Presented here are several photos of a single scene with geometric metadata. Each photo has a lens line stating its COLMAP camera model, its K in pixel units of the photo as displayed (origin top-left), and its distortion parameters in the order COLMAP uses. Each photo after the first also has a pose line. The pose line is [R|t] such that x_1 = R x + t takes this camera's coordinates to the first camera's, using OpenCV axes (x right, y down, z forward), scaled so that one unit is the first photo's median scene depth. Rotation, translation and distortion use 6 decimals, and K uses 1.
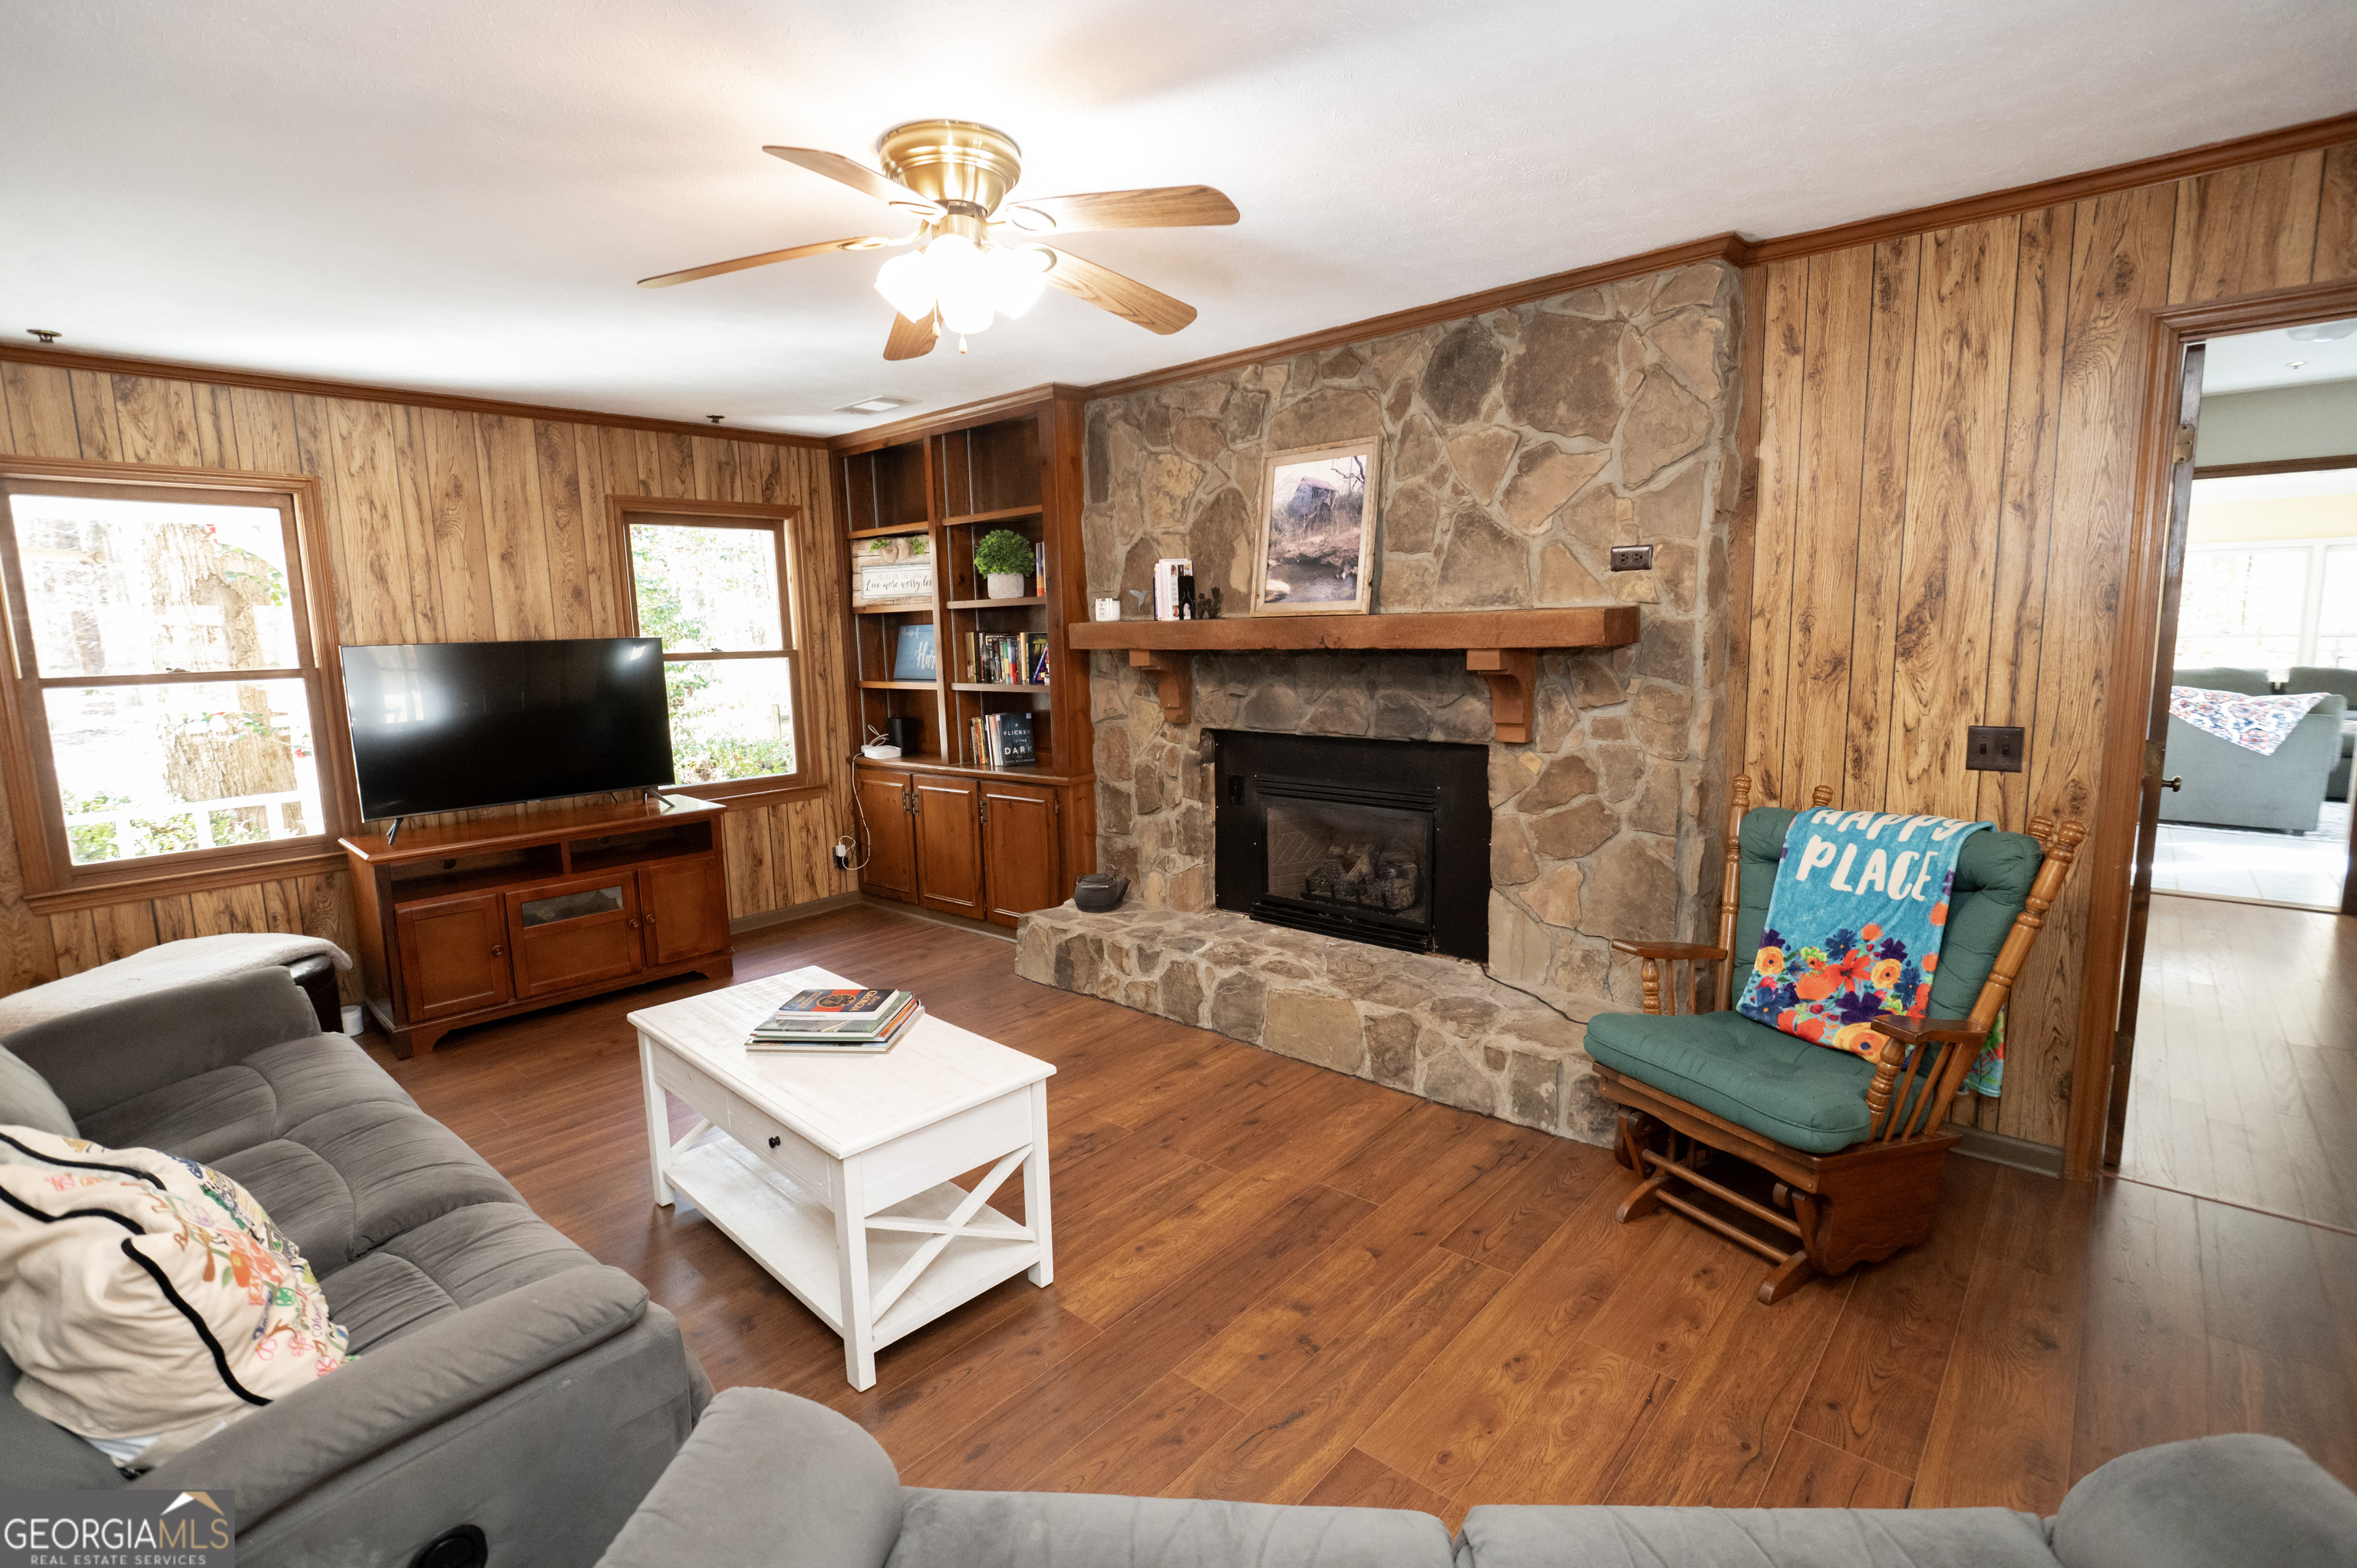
lens RADIAL K [[1074.9, 0, 1183.2], [0, 1074.9, 781.8], [0, 0, 1]] dist [-0.011369, -0.002860]
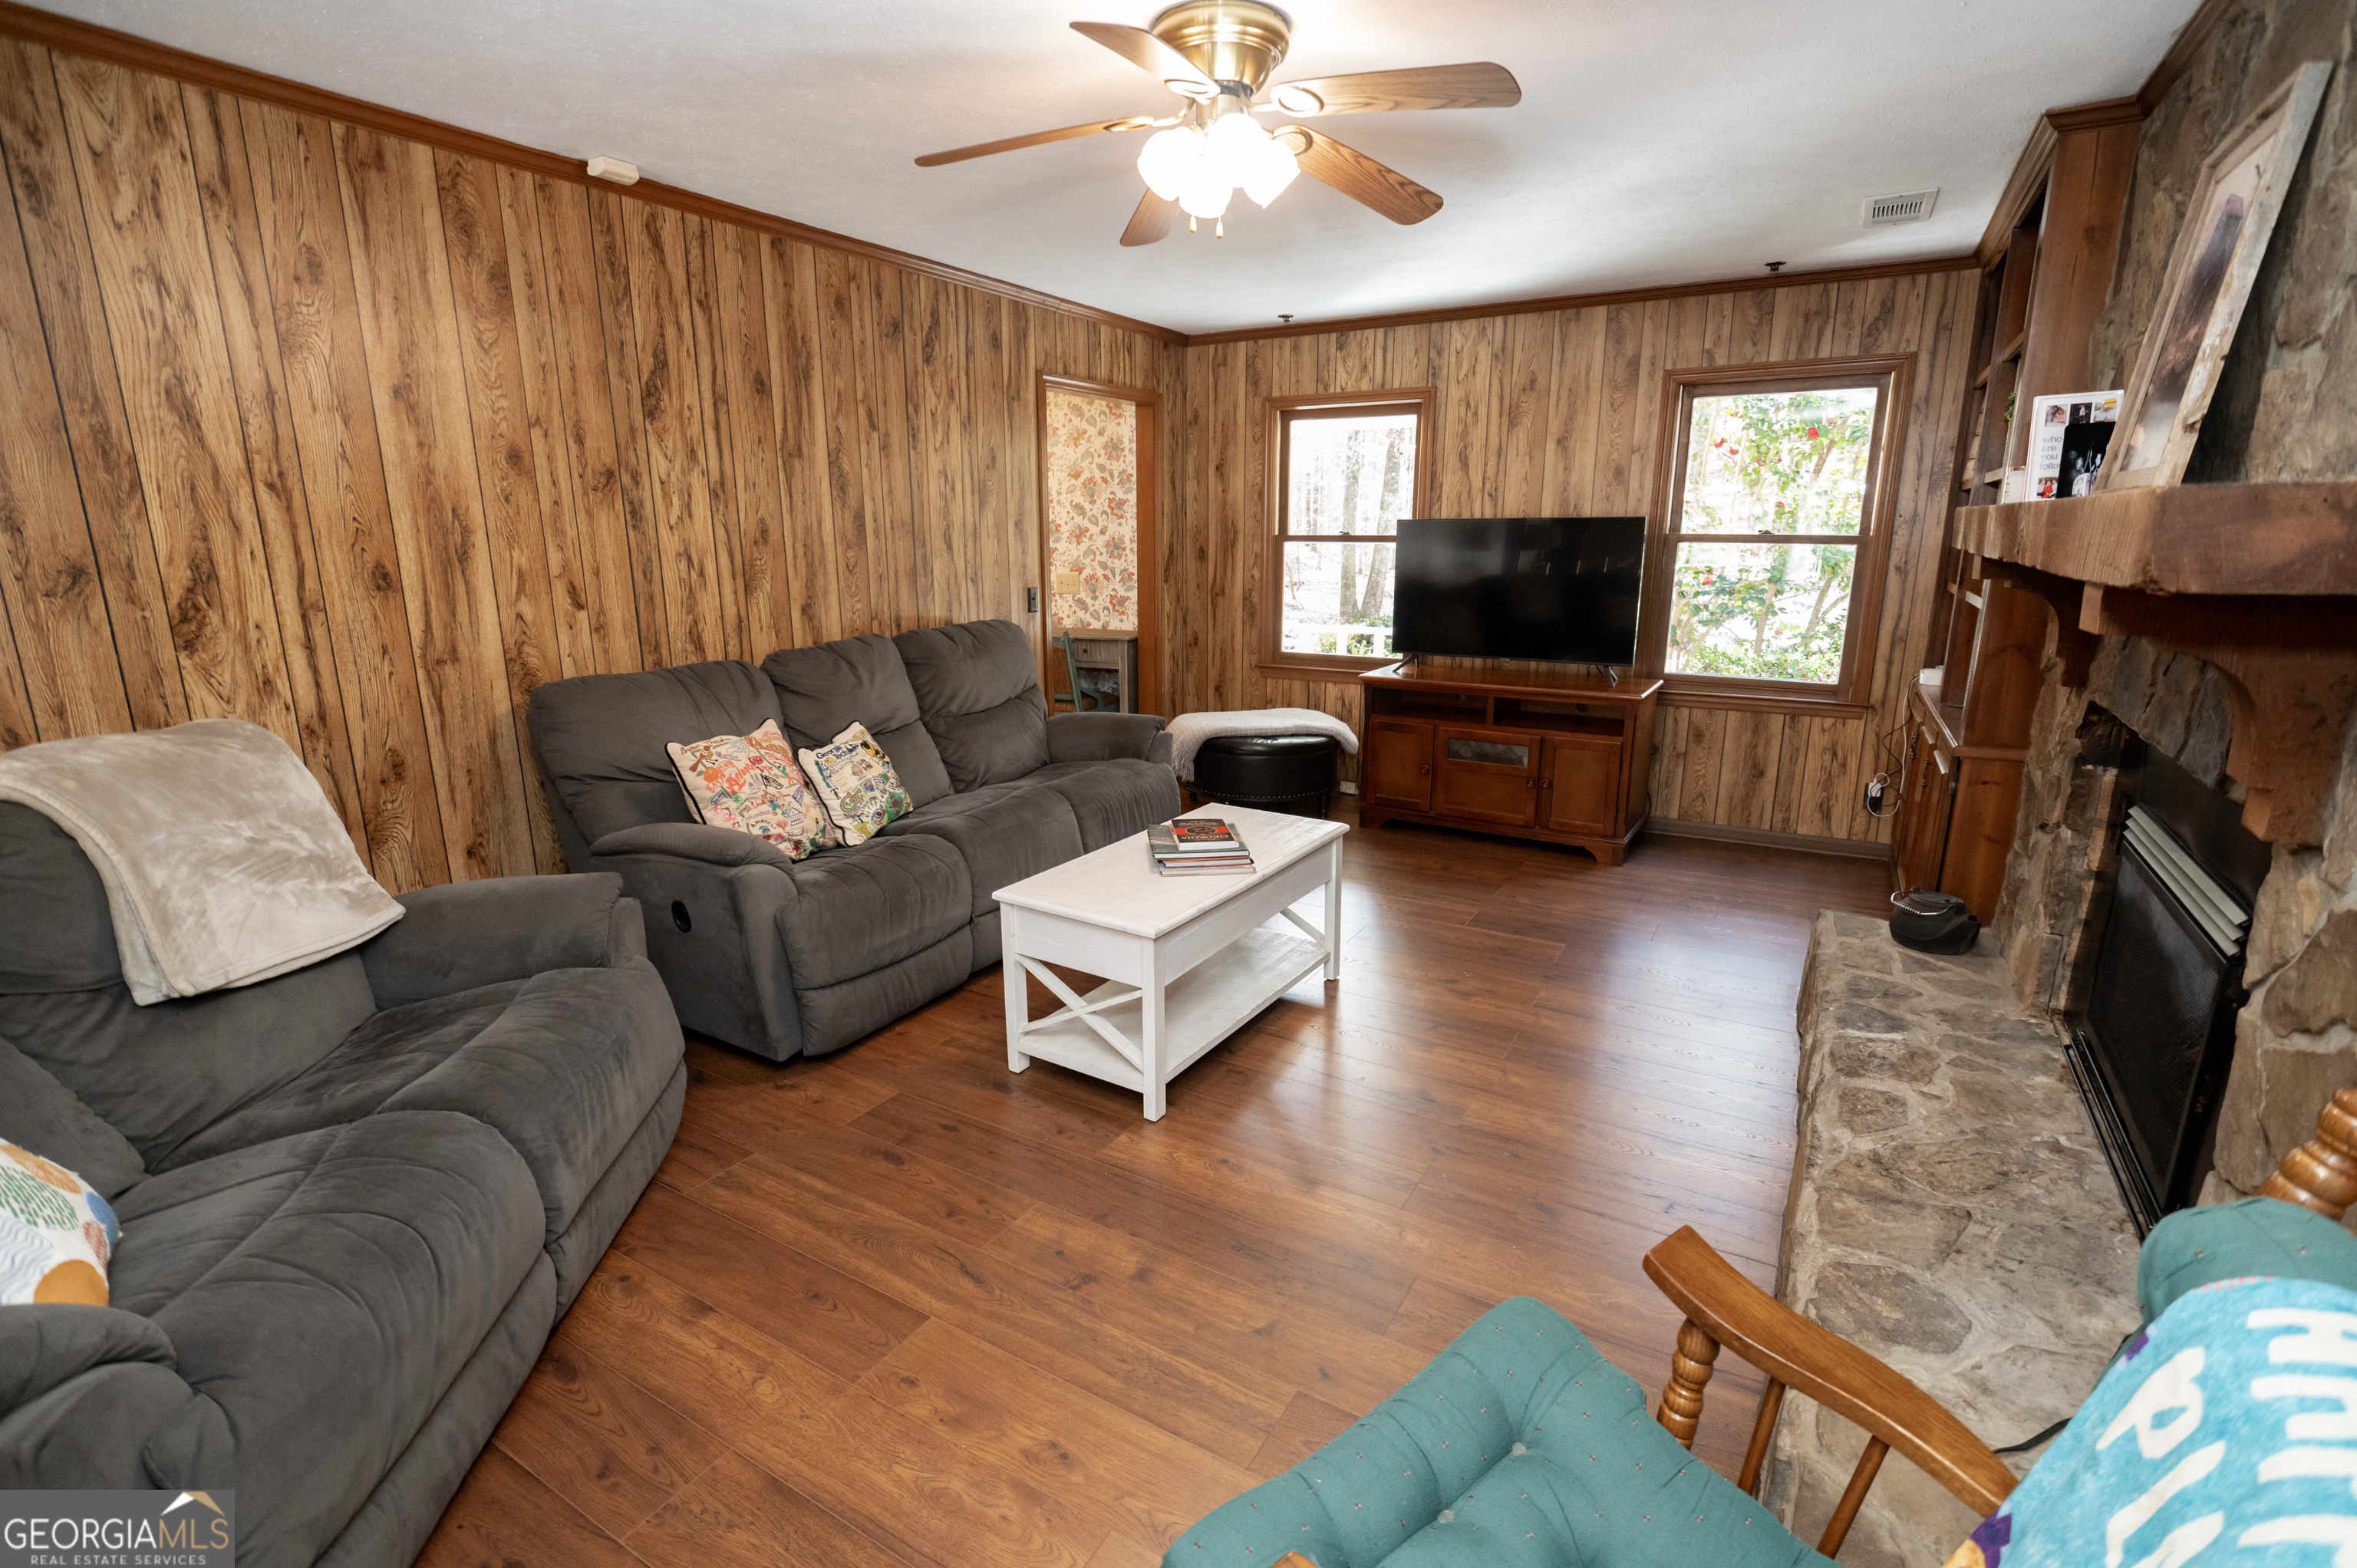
lens RADIAL K [[1074.9, 0, 1170.3], [0, 1074.9, 779.5], [0, 0, 1]] dist [-0.011369, -0.002860]
pose [[0.180267, 0.249928, -0.951336, 0.505256], [-0.140687, 0.963787, 0.226541, -0.074101], [0.973504, 0.093003, 0.208901, 0.453318]]
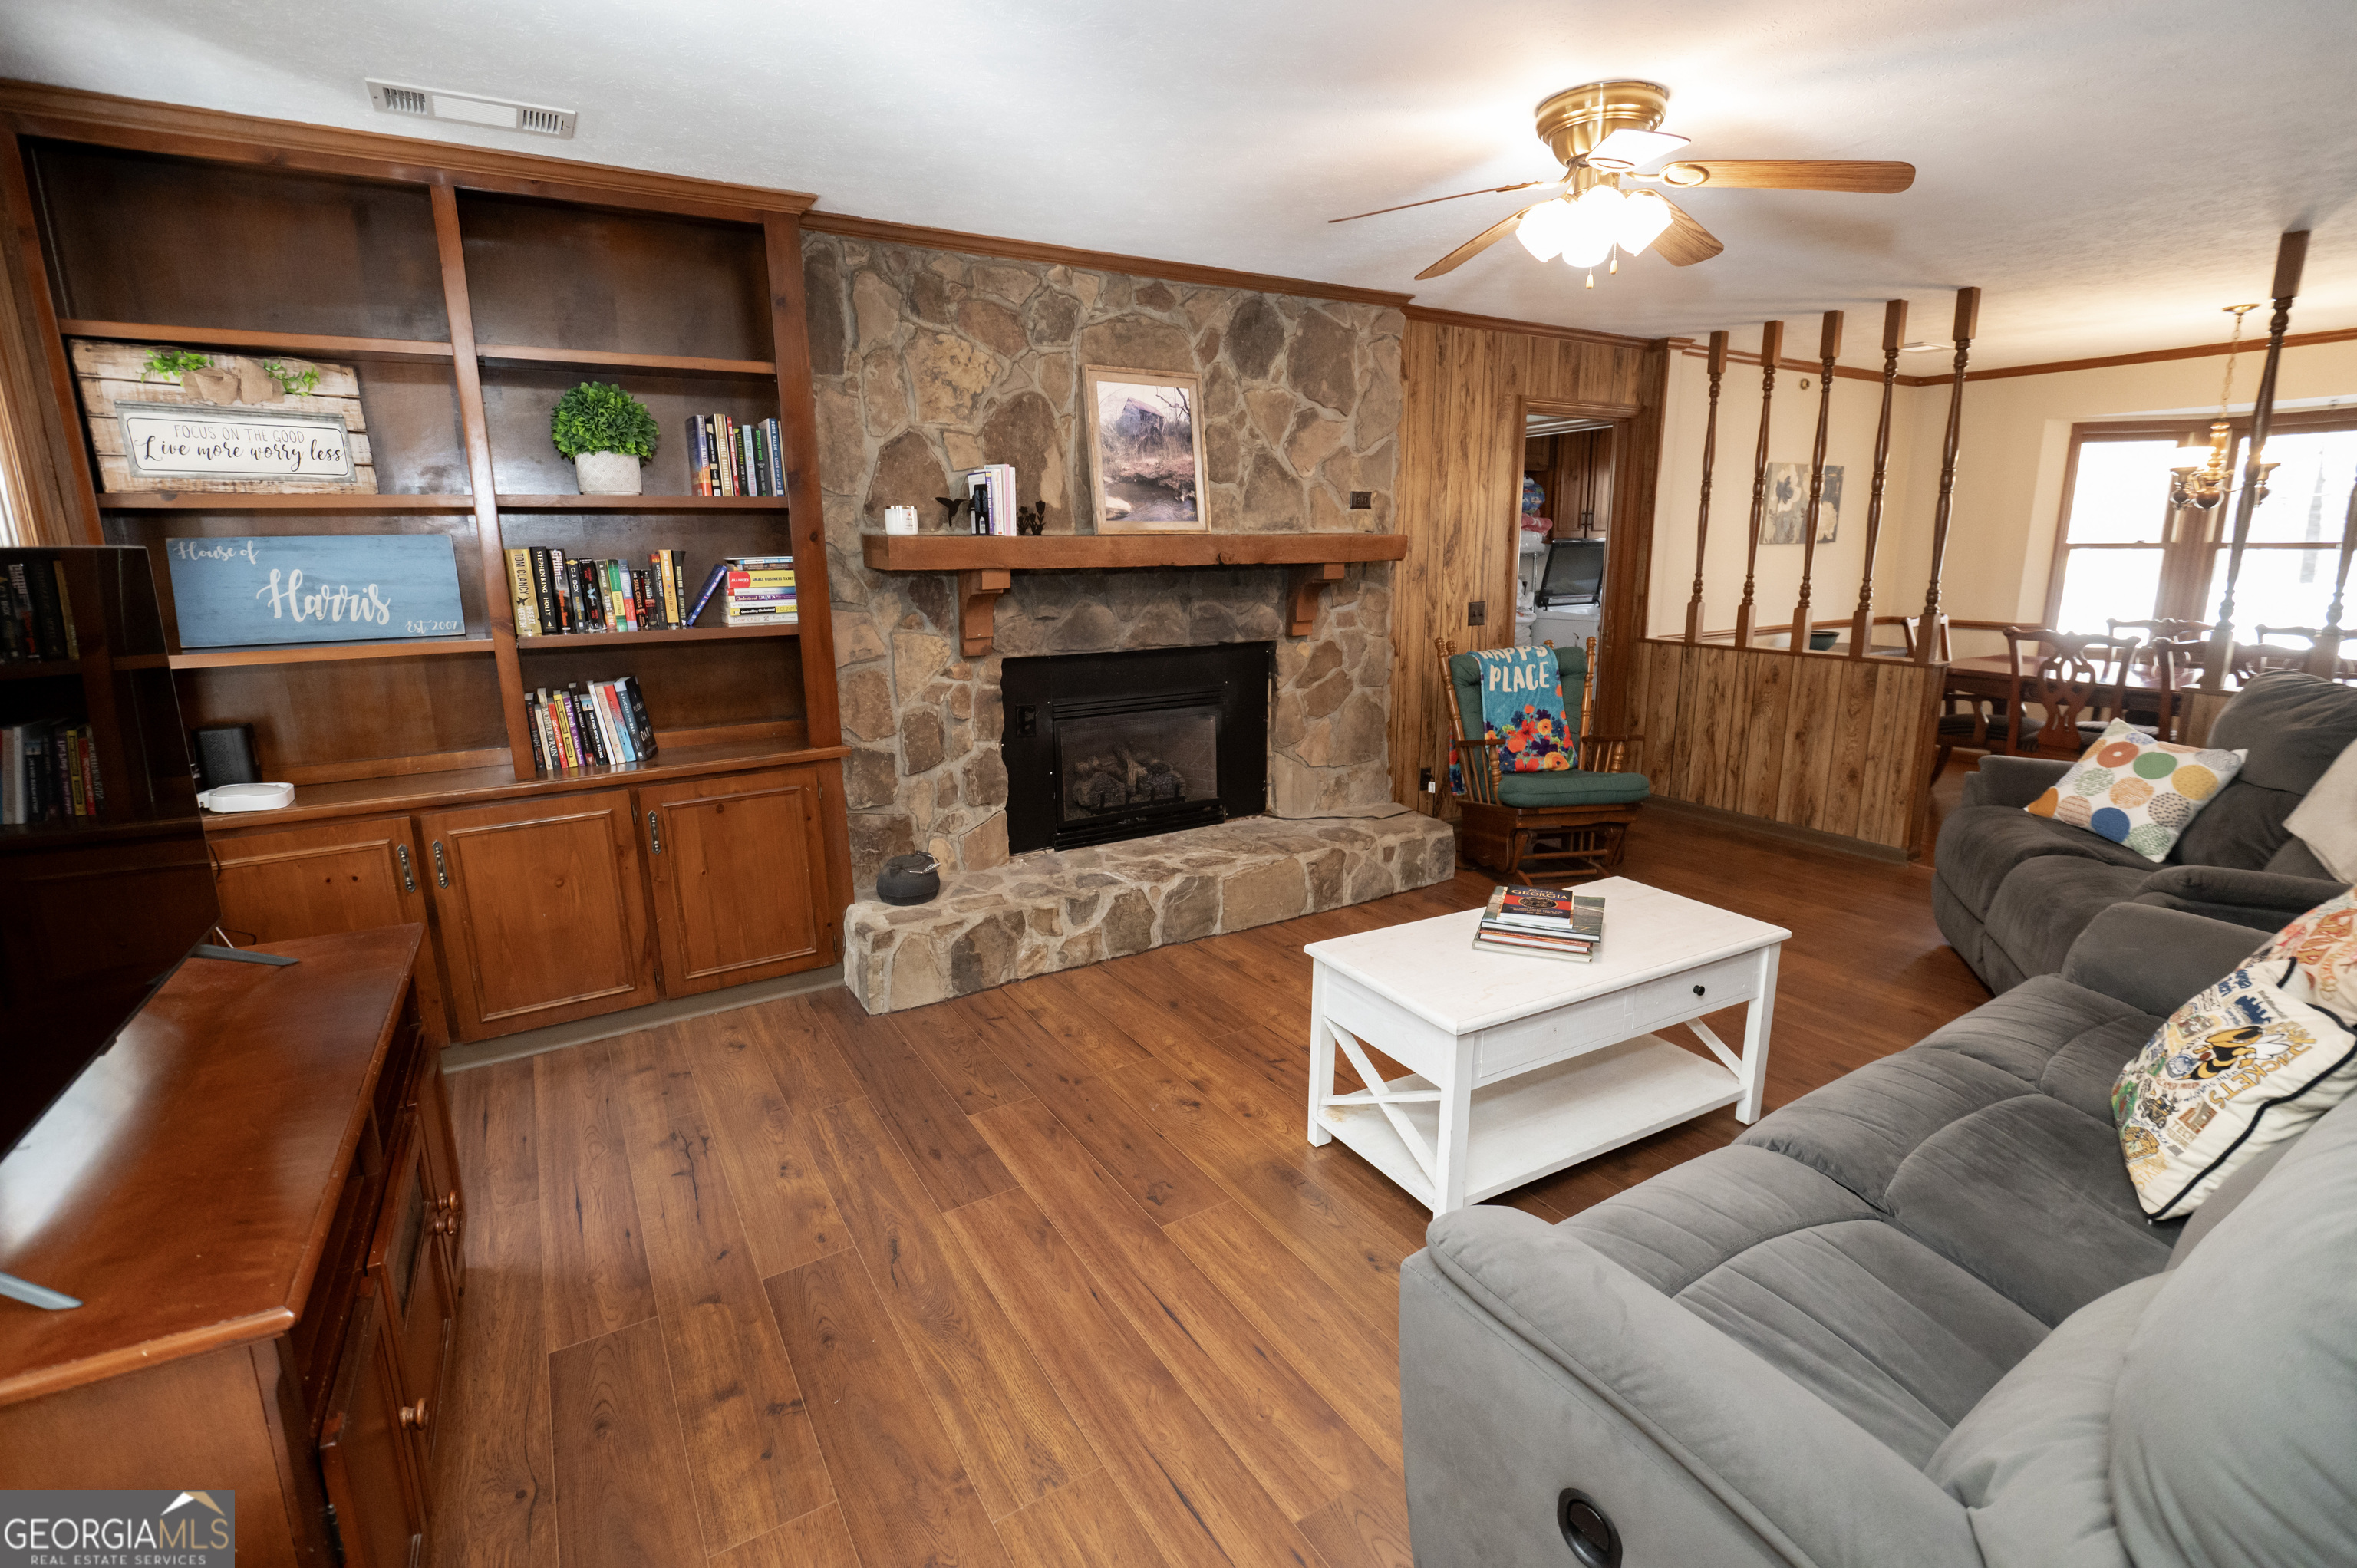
lens RADIAL K [[1074.9, 0, 1181.1], [0, 1074.9, 781.7], [0, 0, 1]] dist [-0.011369, -0.002860]
pose [[0.294098, -0.187235, 0.937256, -0.863076], [0.138605, 0.978613, 0.152004, -0.069937], [-0.945672, 0.085204, 0.313760, 0.631478]]
